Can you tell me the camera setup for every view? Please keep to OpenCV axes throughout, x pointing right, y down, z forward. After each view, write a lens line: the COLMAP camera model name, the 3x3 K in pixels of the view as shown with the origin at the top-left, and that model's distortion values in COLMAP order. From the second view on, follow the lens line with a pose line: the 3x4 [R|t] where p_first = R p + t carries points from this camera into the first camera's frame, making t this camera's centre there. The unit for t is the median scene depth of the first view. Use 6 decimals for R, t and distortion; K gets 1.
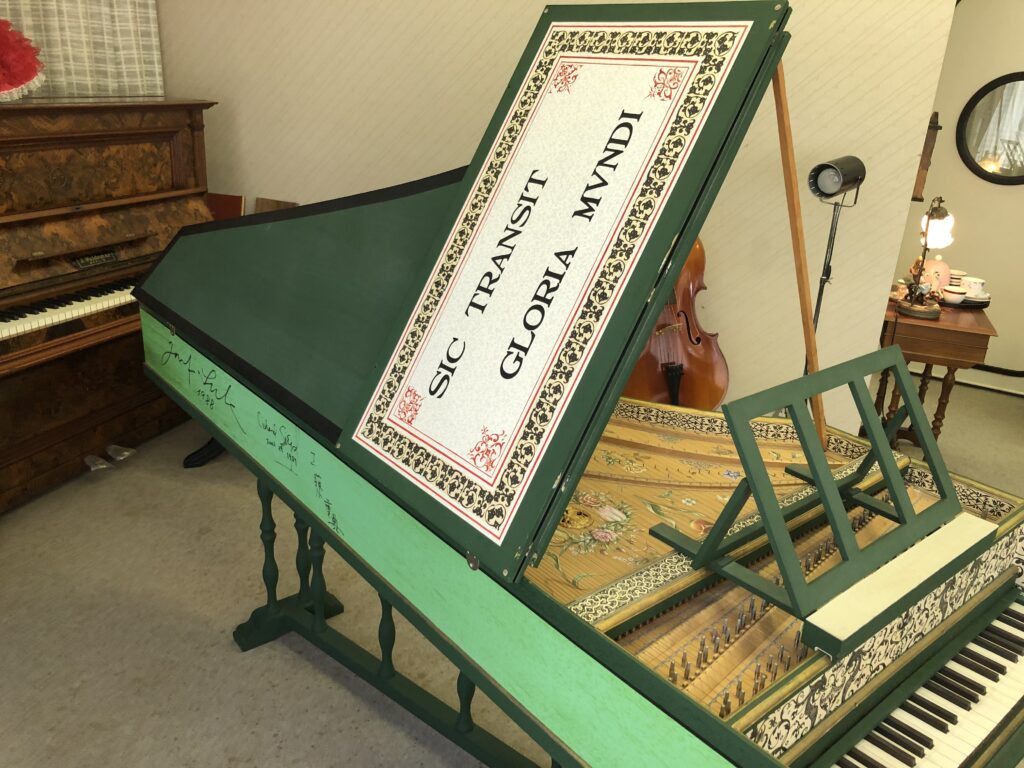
lens RADIAL K [[842.1, 0, 518.5], [0, 842.1, 384.1], [0, 0, 1]] dist [0.004909, 0.002814]
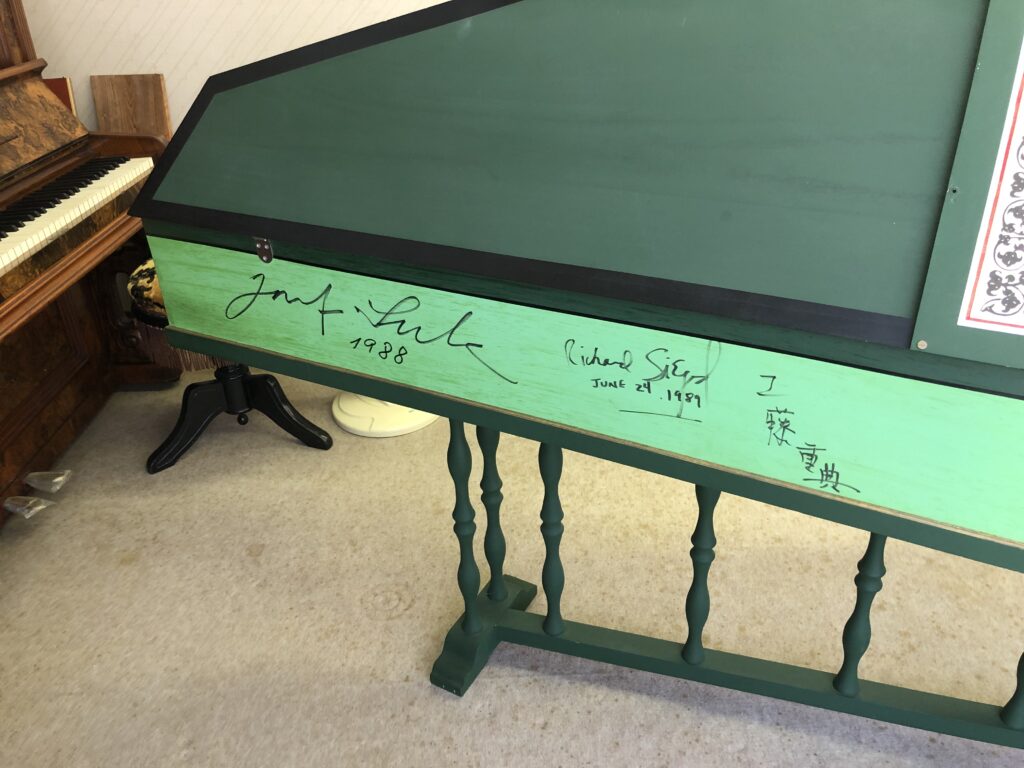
lens RADIAL K [[842.1, 0, 518.5], [0, 842.1, 384.1], [0, 0, 1]] dist [0.004909, 0.002814]
pose [[0.924687, -0.258994, 0.279061, -0.396357], [0.216999, 0.960782, 0.172654, -0.036243], [-0.312833, -0.099095, 0.944625, 0.345970]]
